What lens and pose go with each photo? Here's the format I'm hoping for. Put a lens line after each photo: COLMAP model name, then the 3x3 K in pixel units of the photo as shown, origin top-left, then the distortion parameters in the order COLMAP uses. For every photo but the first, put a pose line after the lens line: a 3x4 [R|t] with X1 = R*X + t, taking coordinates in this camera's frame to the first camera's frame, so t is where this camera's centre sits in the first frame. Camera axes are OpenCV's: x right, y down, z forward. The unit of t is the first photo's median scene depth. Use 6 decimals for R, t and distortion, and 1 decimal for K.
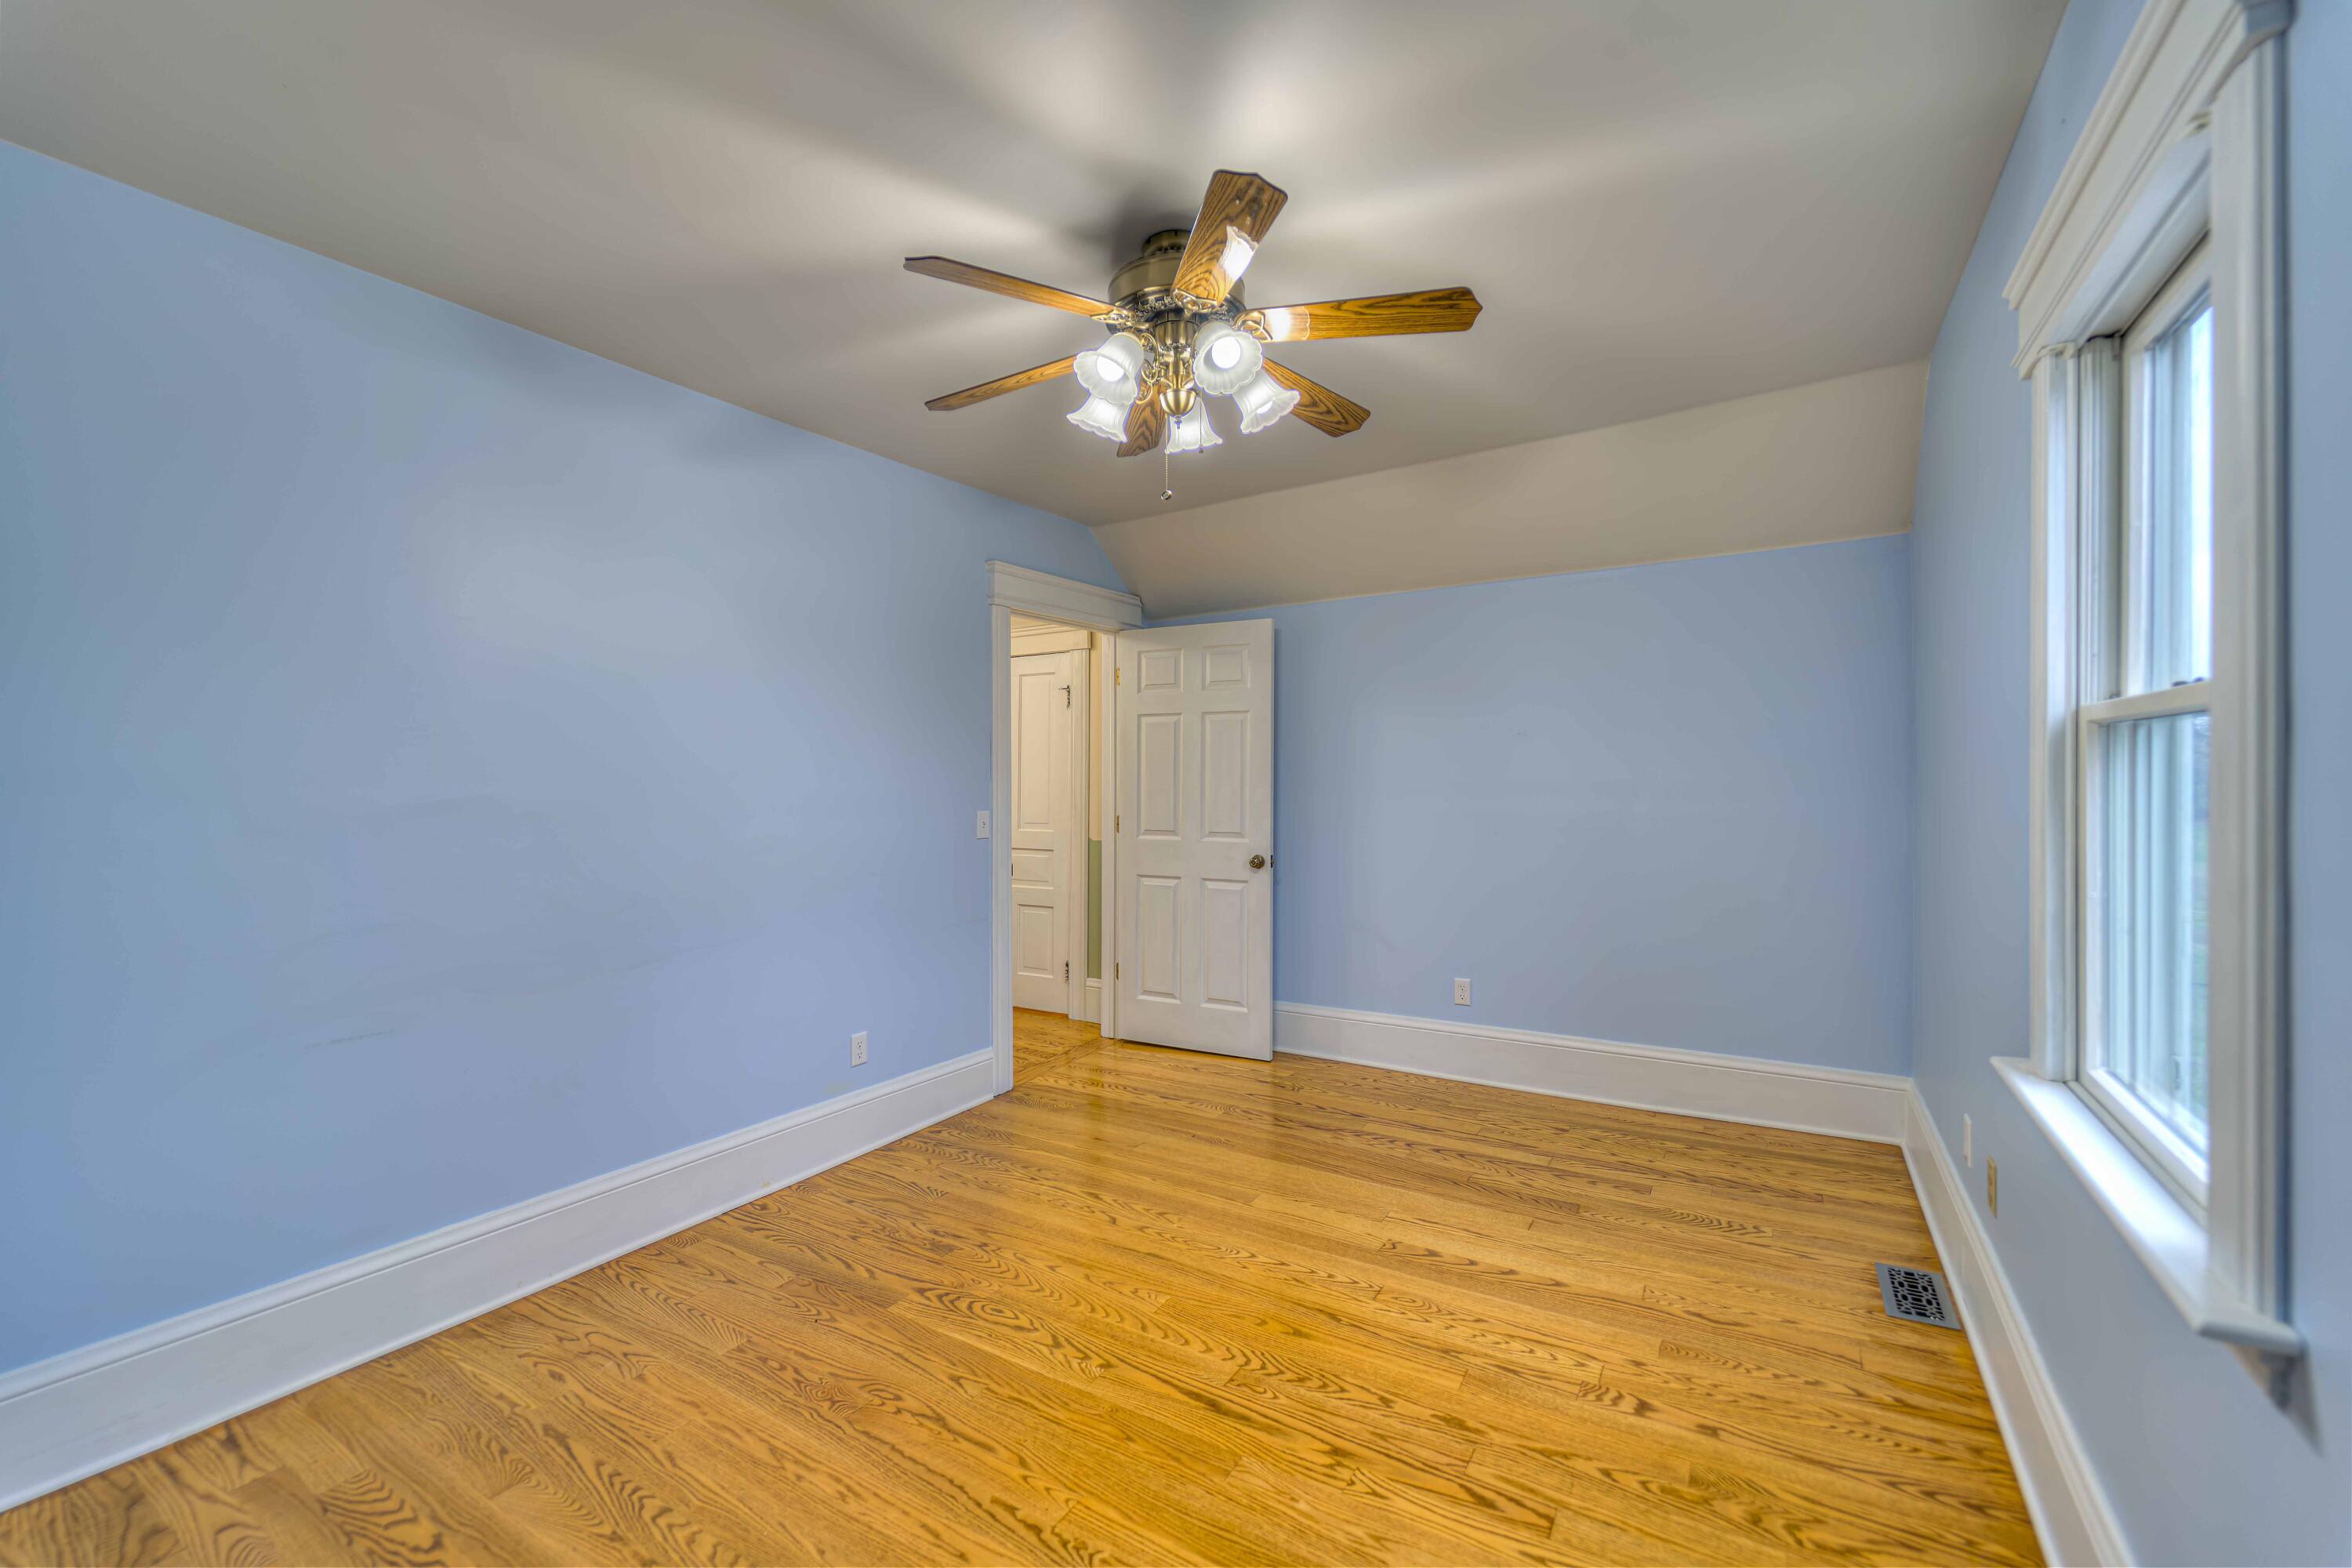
lens RADIAL K [[953.6, 0, 1180.4], [0, 953.6, 772.5], [0, 0, 1]] dist [0.003605, 0.001327]
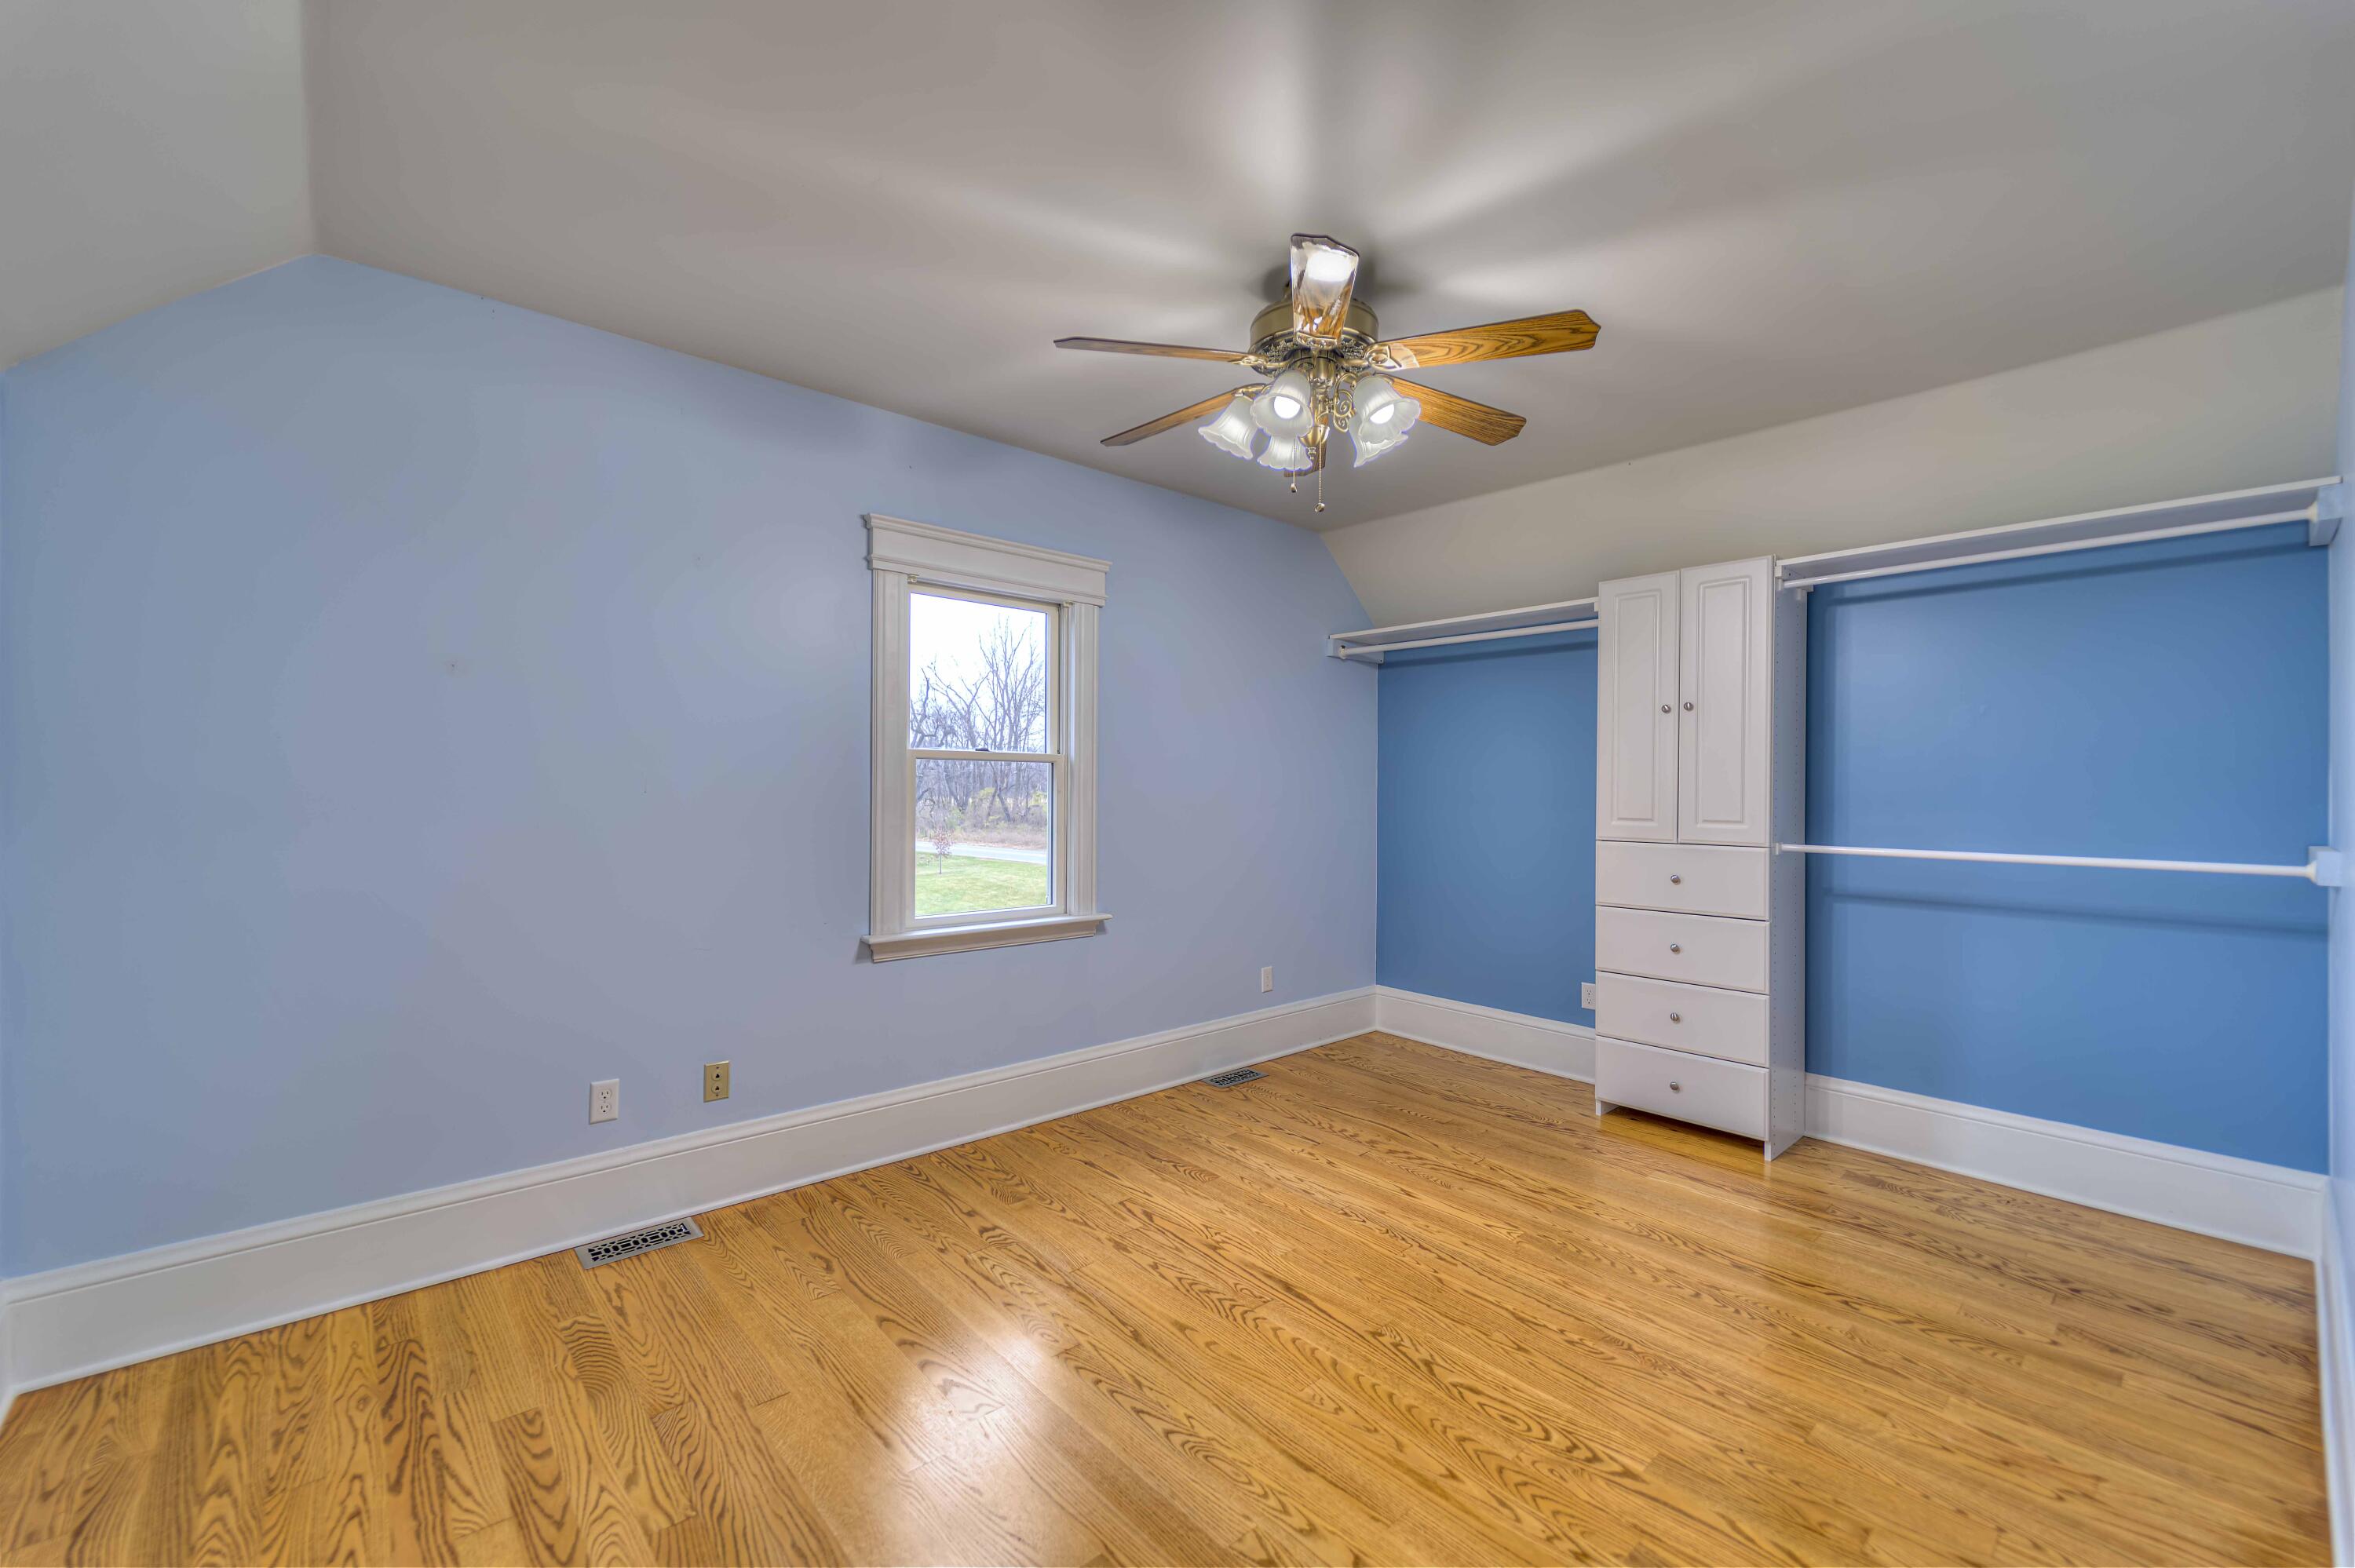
lens RADIAL K [[954.7, 0, 1173.4], [0, 954.7, 795.1], [0, 0, 1]] dist [0.003605, 0.001327]
pose [[-0.955556, -0.000272, 0.294808, -0.166172], [-0.000004, 1.000000, 0.000911, 0.021168], [-0.294808, 0.000869, -0.955556, 1.970719]]
